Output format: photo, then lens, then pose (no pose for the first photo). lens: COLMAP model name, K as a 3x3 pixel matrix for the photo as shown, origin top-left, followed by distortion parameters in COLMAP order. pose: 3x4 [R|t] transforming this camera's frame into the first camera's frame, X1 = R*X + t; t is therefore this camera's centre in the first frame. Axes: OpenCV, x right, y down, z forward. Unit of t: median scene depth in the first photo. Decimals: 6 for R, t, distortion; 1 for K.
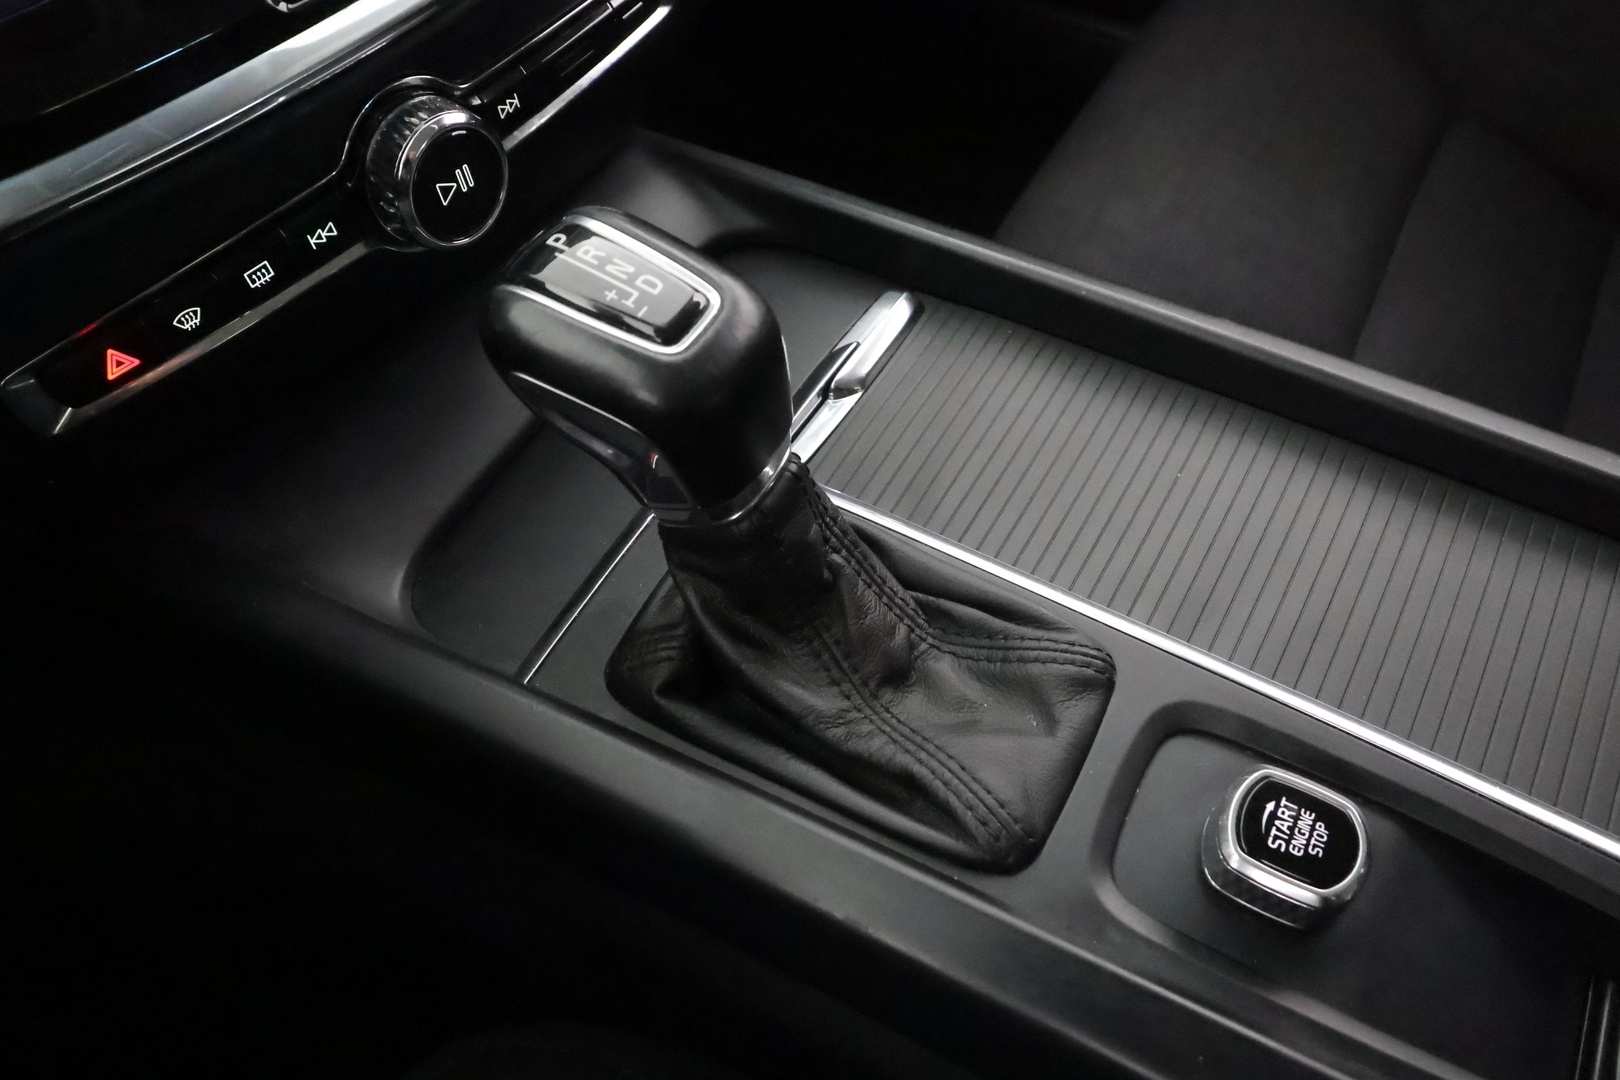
lens RADIAL K [[1130.6, 0, 810.0], [0, 1130.6, 540.0], [0, 0, 1]] dist [-0.001888, 0.000410]
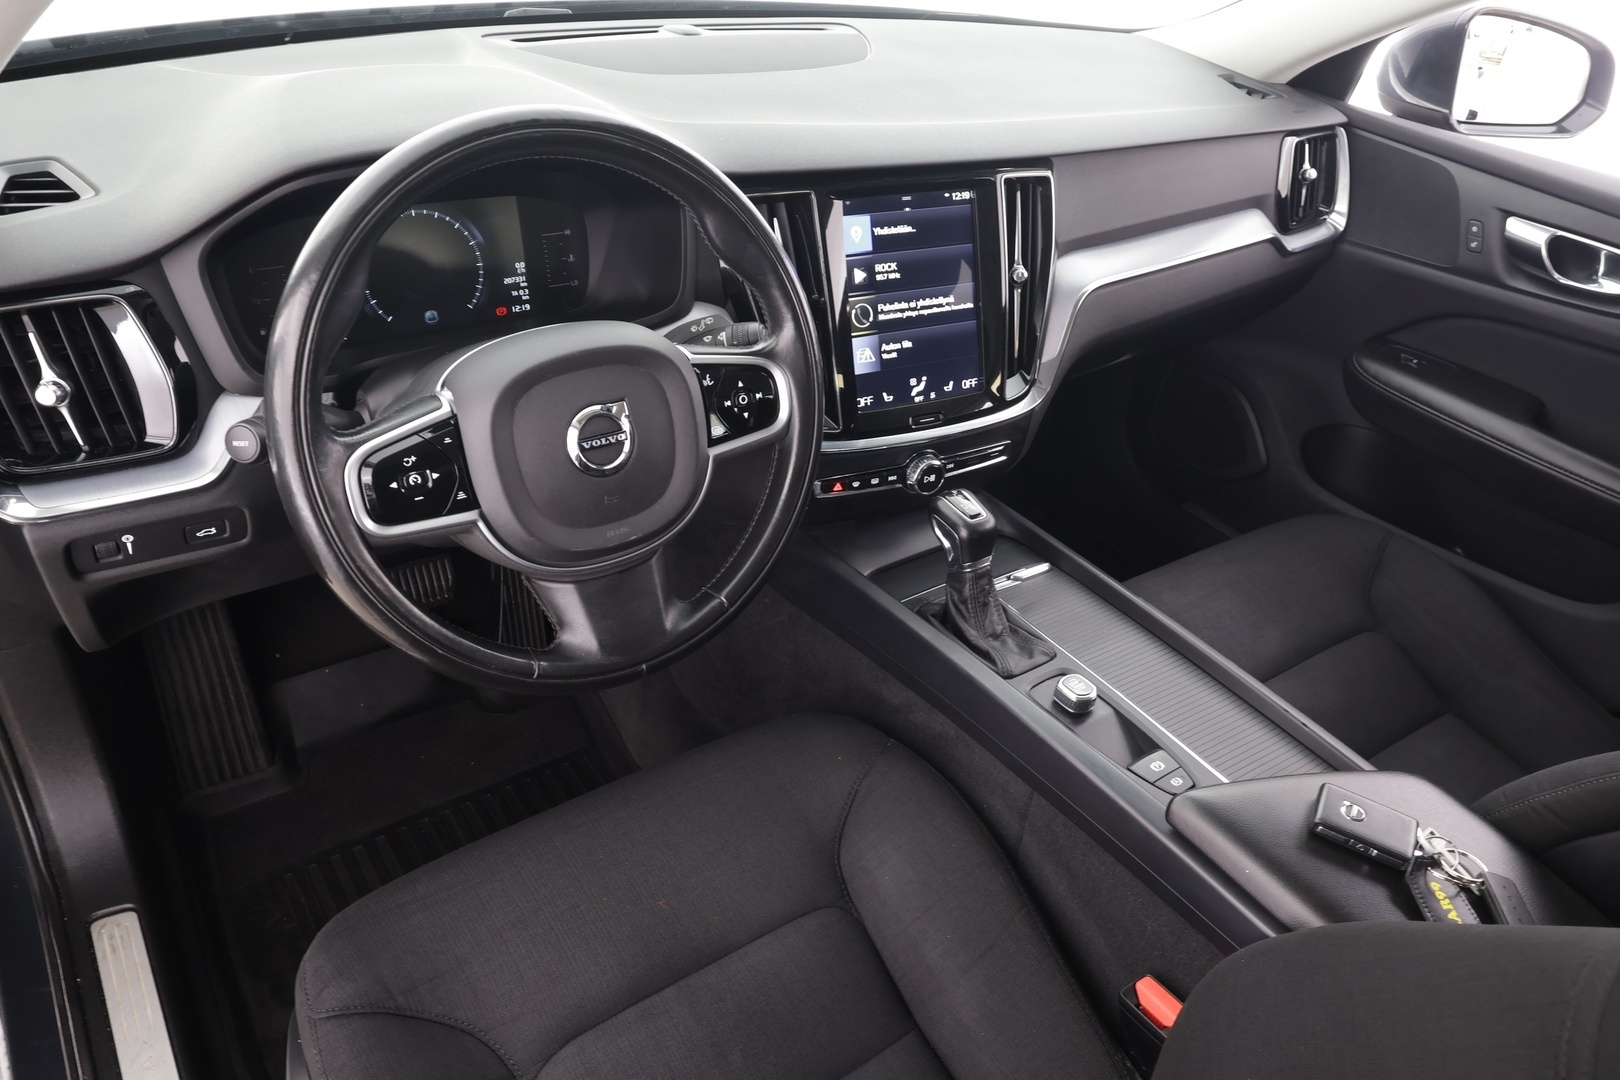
lens RADIAL K [[1130.6, 0, 810.0], [0, 1130.6, 540.0], [0, 0, 1]] dist [-0.001888, 0.000410]
pose [[0.897301, 0.328865, -0.294448, 0.499543], [-0.413438, 0.859843, -0.299563, 1.158521], [0.154663, 0.390534, 0.907503, -2.394008]]
